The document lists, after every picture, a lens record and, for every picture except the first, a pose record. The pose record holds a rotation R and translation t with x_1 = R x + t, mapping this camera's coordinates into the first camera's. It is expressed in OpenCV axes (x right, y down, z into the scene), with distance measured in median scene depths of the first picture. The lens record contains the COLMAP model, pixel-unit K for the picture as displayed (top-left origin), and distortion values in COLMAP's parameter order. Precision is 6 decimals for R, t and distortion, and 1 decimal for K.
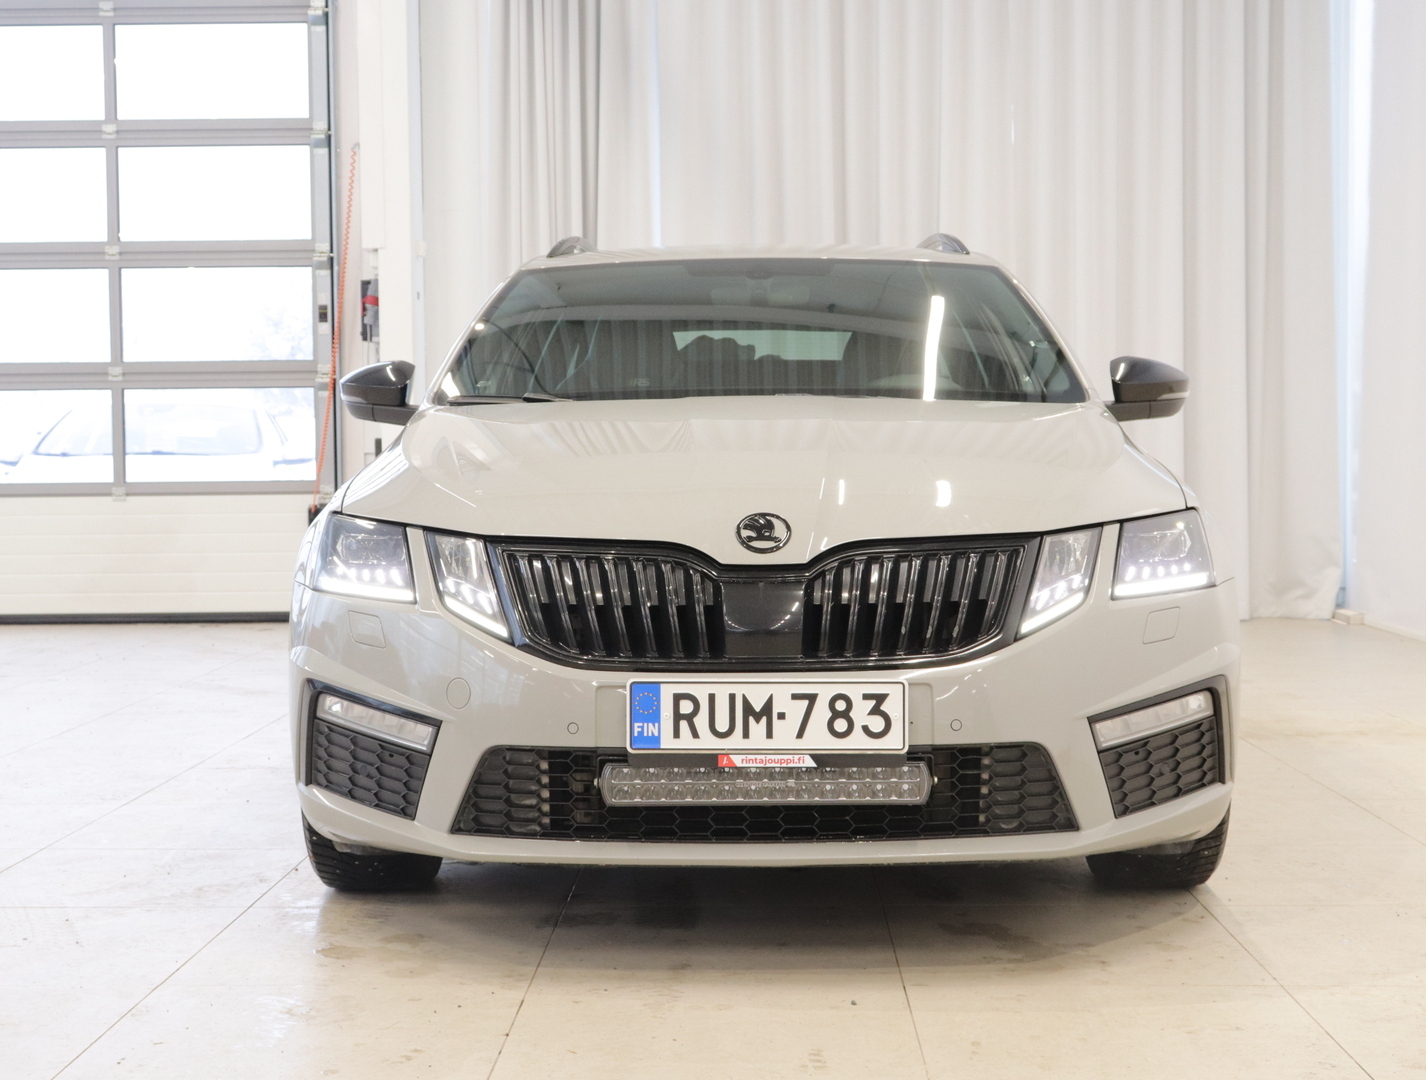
lens RADIAL K [[2072.6, 0, 713.0], [0, 2072.6, 540.0], [0, 0, 1]] dist [-0.006314, -0.010518]
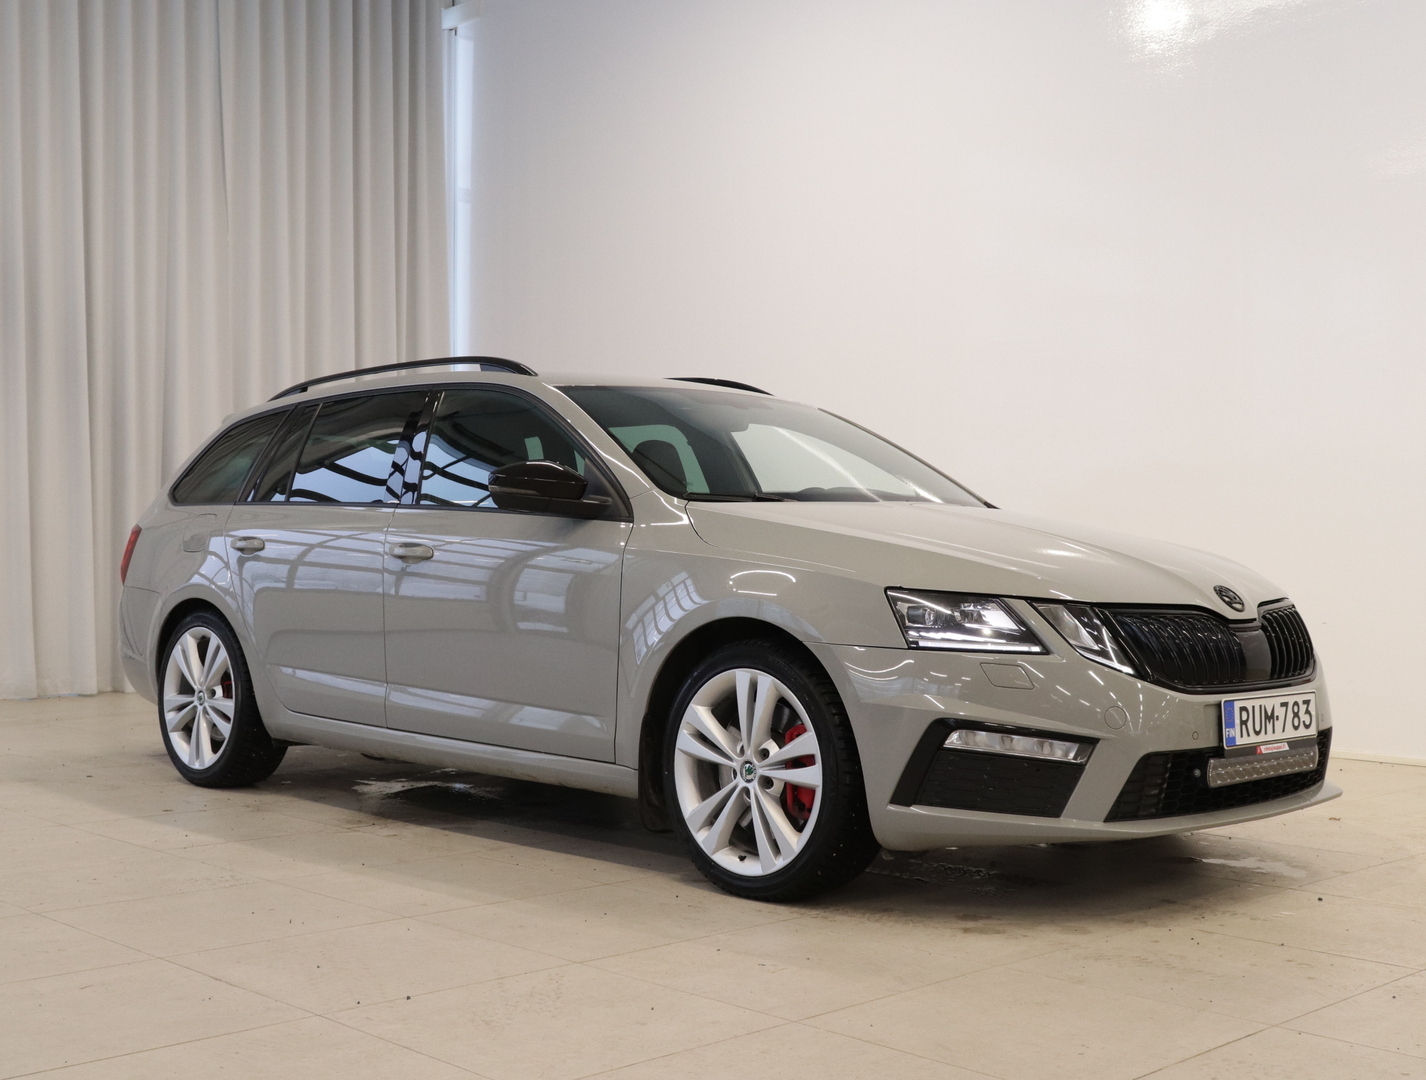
lens RADIAL K [[1772.5, 0, 713.0], [0, 1772.5, 540.0], [0, 0, 1]] dist [0.006616, -0.462849]
pose [[0.711887, 0.014481, 0.702145, -1.173931], [0.013801, 0.999306, -0.034603, -0.006801], [-0.702159, 0.034324, 0.711193, 0.363487]]
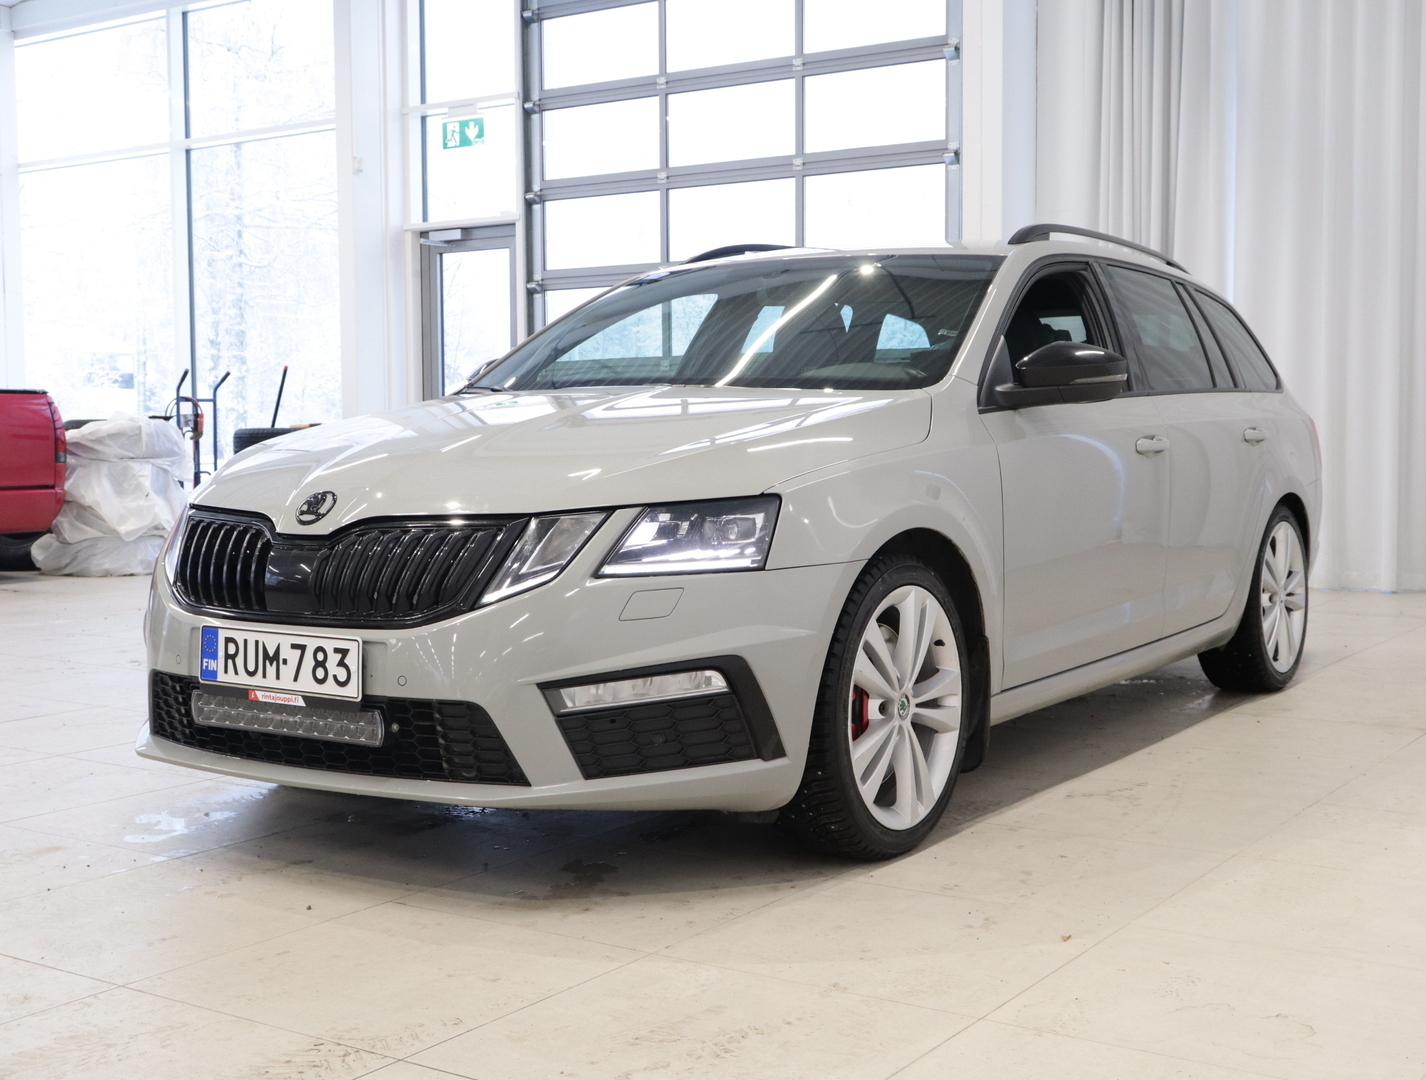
lens RADIAL K [[1732.7, 0, 713.0], [0, 1732.7, 540.0], [0, 0, 1]] dist [-0.008900, 0.000658]
pose [[0.845604, 0.034525, -0.532692, 0.770615], [-0.018037, 0.999184, 0.036127, -0.025770], [0.533505, -0.020941, 0.845538, 0.287817]]
